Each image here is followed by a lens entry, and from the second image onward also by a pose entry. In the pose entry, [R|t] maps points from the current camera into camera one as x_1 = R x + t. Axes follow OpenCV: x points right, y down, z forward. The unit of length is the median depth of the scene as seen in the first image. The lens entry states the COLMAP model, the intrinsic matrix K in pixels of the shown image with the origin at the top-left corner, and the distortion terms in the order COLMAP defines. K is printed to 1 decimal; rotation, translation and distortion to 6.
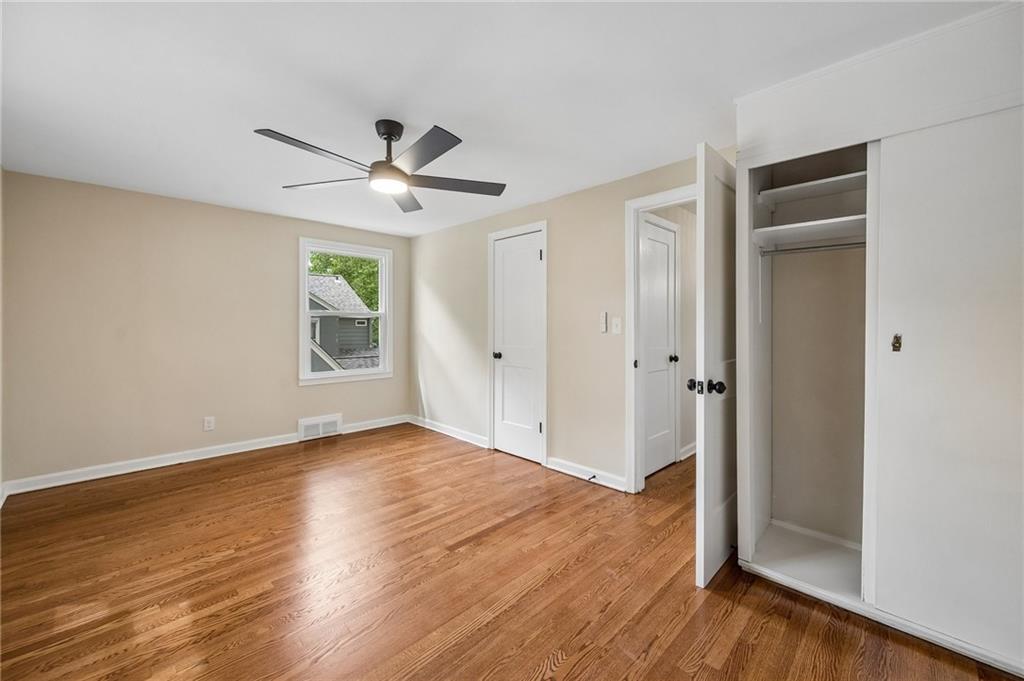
lens RADIAL K [[409.9, 0, 514.9], [0, 409.9, 324.1], [0, 0, 1]] dist [0.001268, 0.000127]
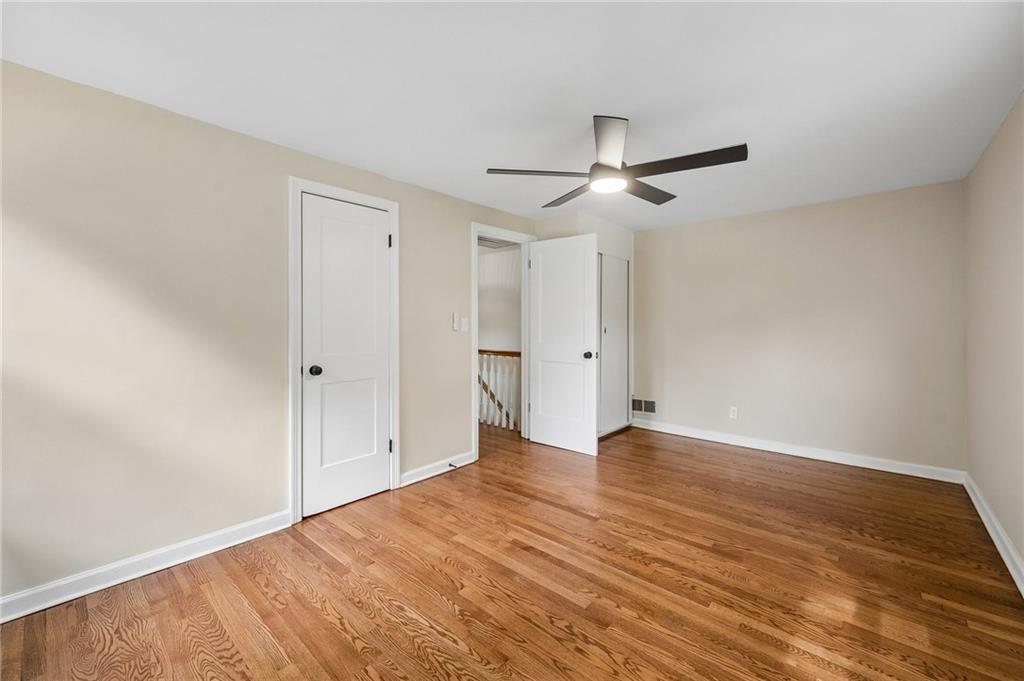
lens RADIAL K [[409.9, 0, 514.9], [0, 409.9, 324.1], [0, 0, 1]] dist [0.001268, 0.000127]
pose [[-0.059676, -0.003386, 0.998212, -1.036208], [-0.000710, 0.999994, 0.003350, -0.001853], [-0.998218, -0.000509, -0.059678, 1.041135]]
